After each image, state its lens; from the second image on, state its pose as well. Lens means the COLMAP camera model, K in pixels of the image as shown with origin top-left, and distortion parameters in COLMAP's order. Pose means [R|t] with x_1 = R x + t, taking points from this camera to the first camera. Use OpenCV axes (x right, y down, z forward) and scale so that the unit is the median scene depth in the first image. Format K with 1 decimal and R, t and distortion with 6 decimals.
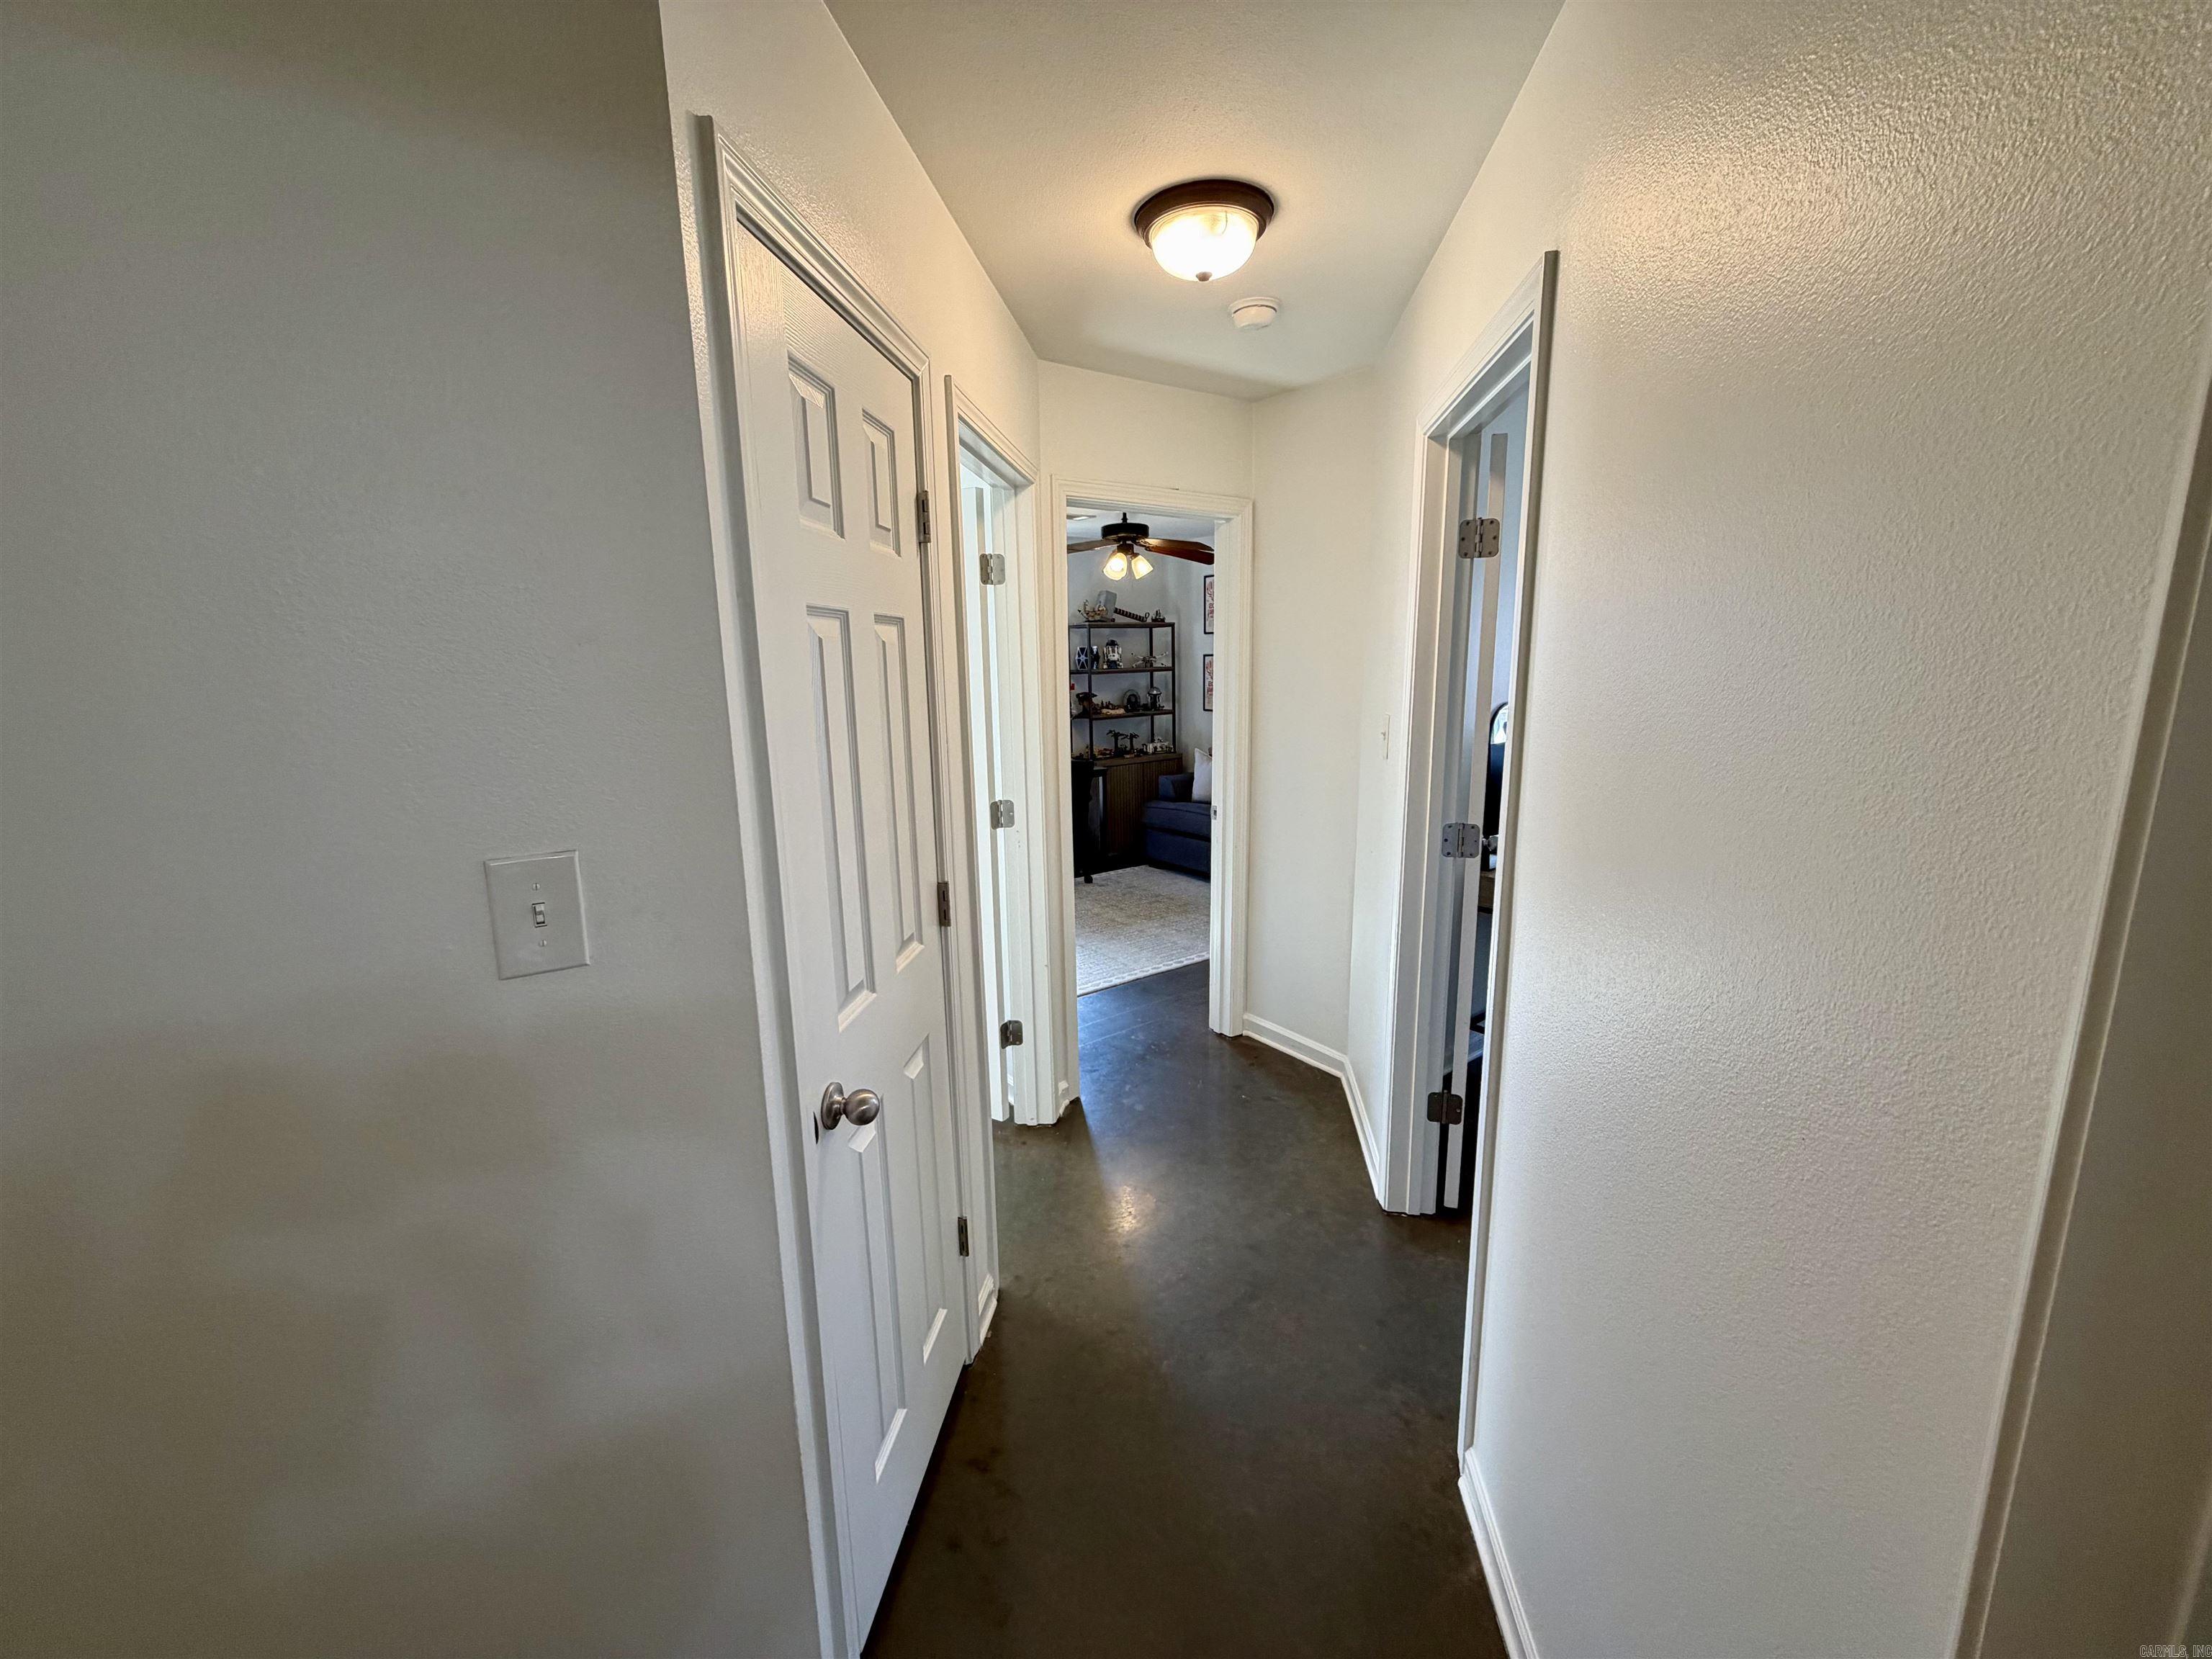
lens RADIAL K [[881.6, 0, 1095.6], [0, 881.6, 823.5], [0, 0, 1]] dist [0.000059, 0.000041]
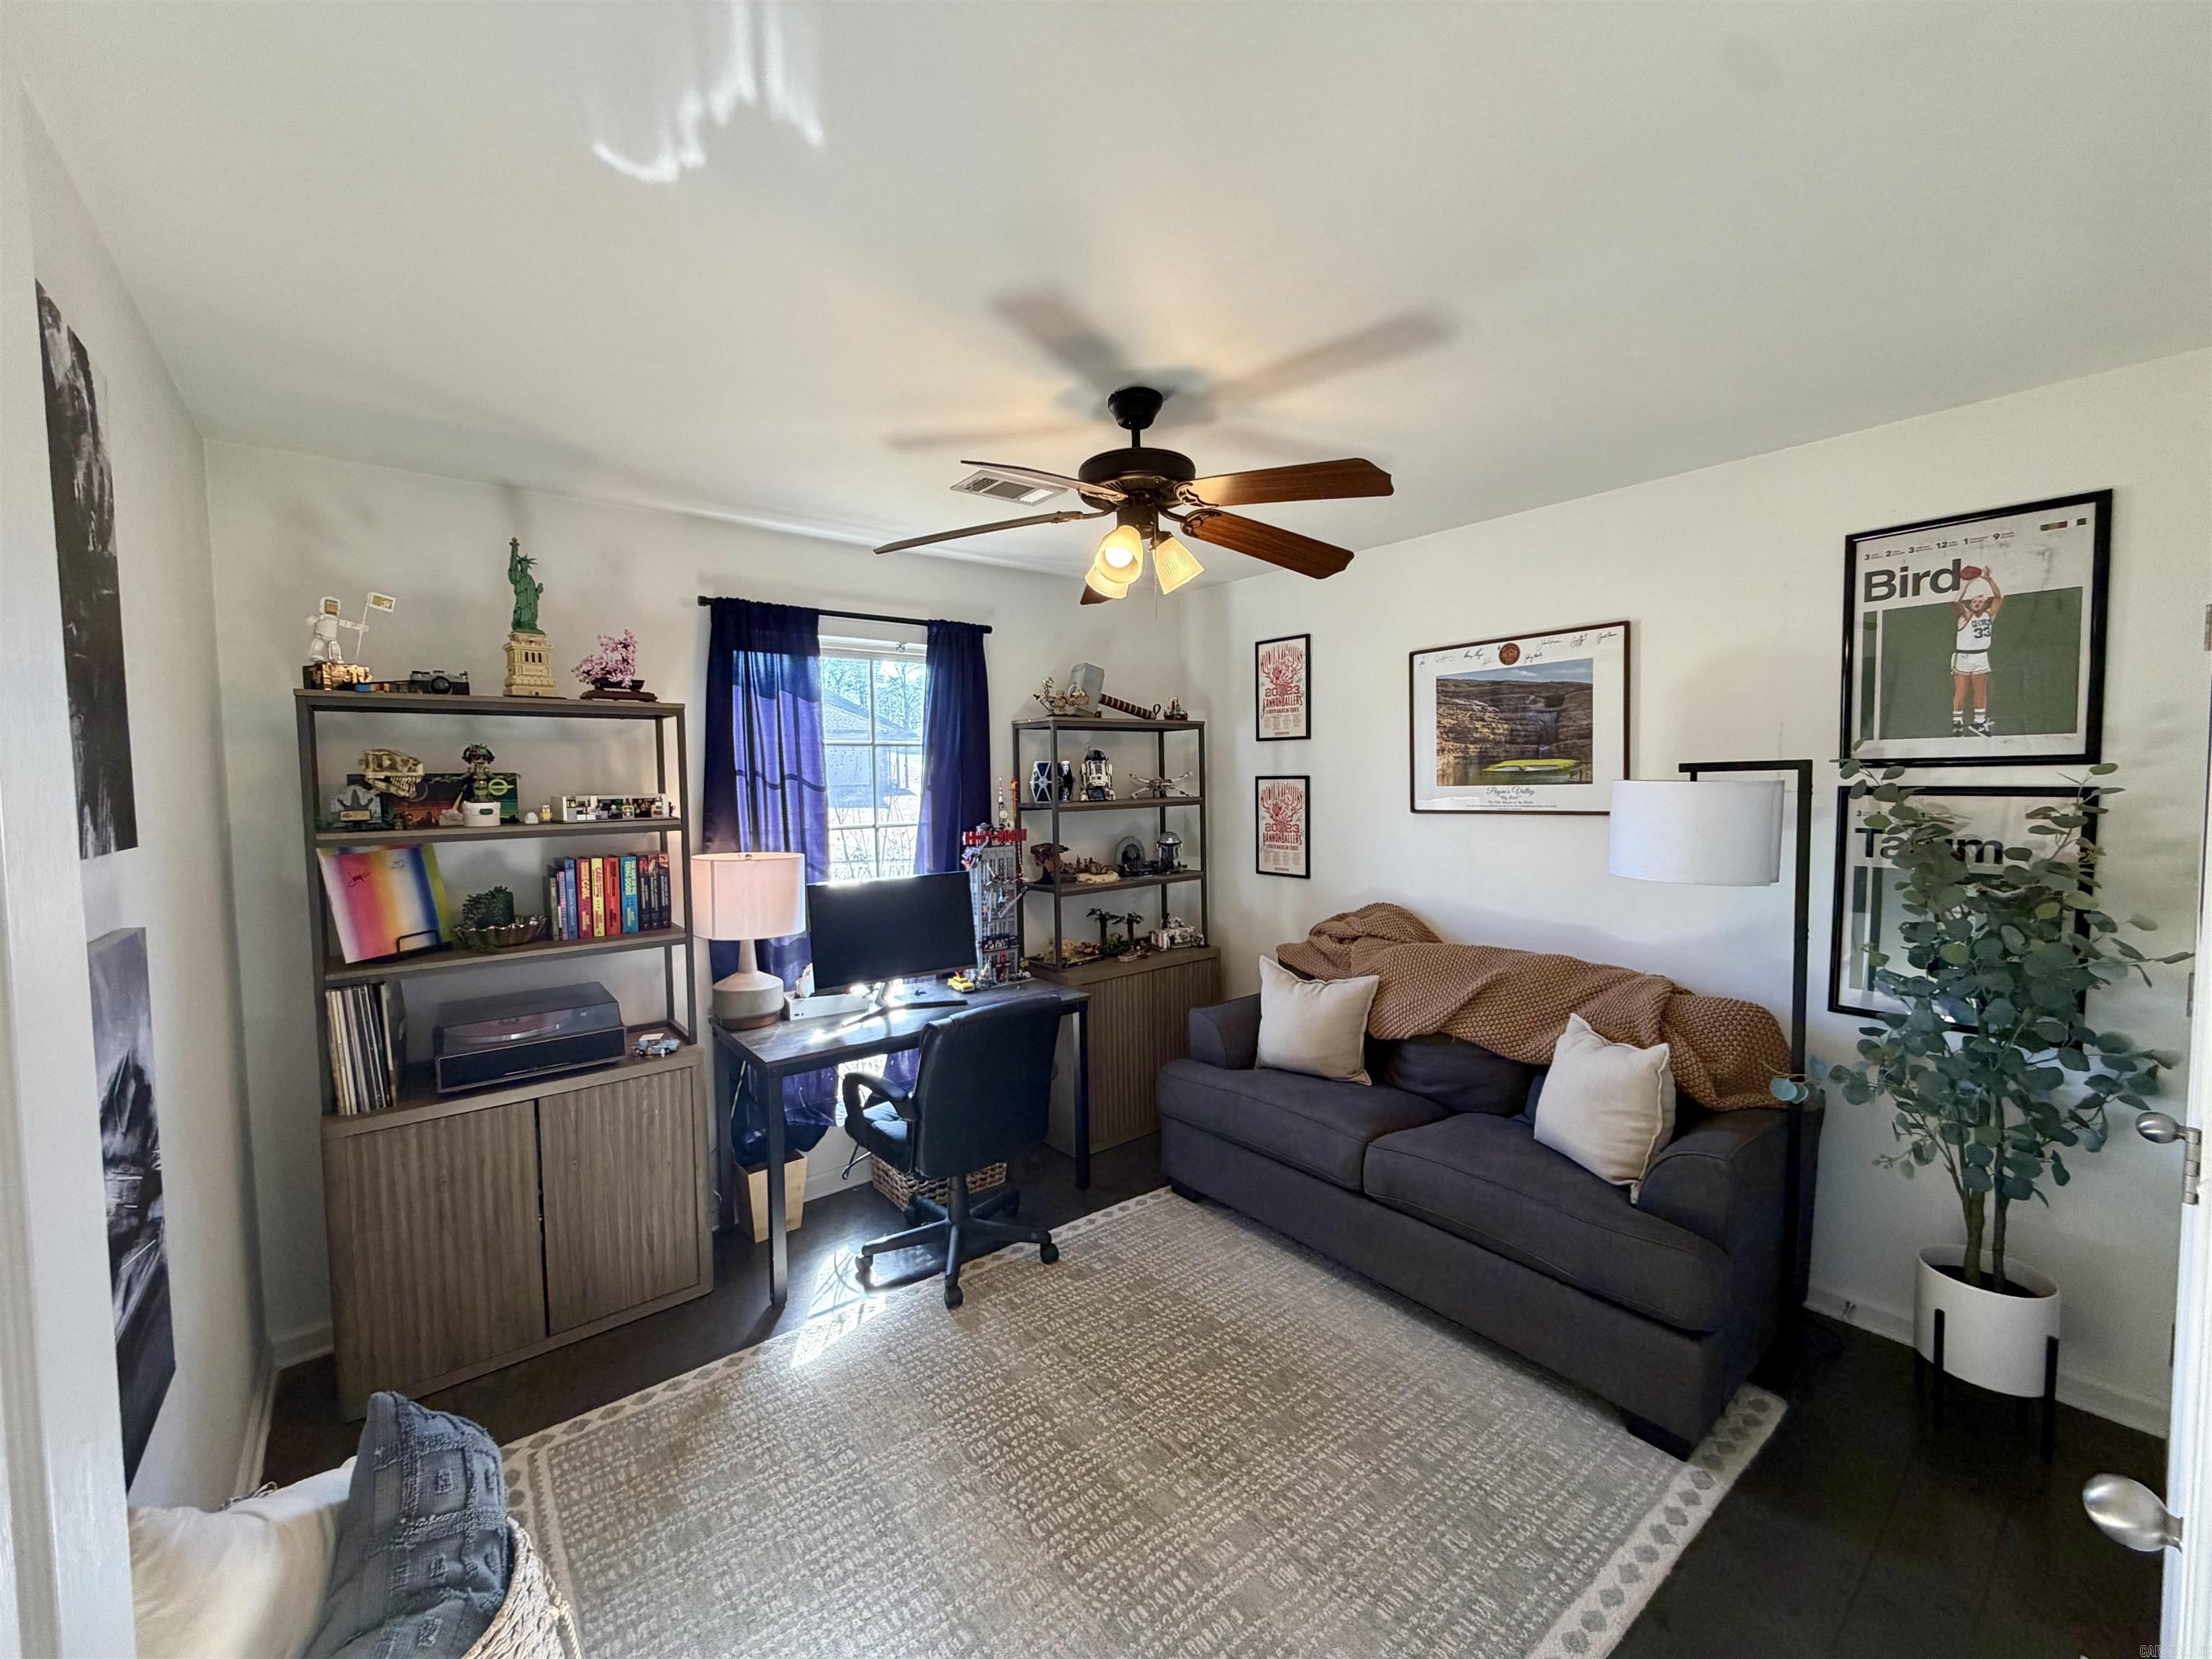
lens RADIAL K [[881.6, 0, 1095.6], [0, 881.6, 823.5], [0, 0, 1]] dist [0.000059, 0.000041]
pose [[0.999509, 0.002614, 0.031234, 0.001015], [0.001831, 0.989947, -0.141427, -0.081608], [-0.031290, 0.141415, 0.989456, 0.445404]]
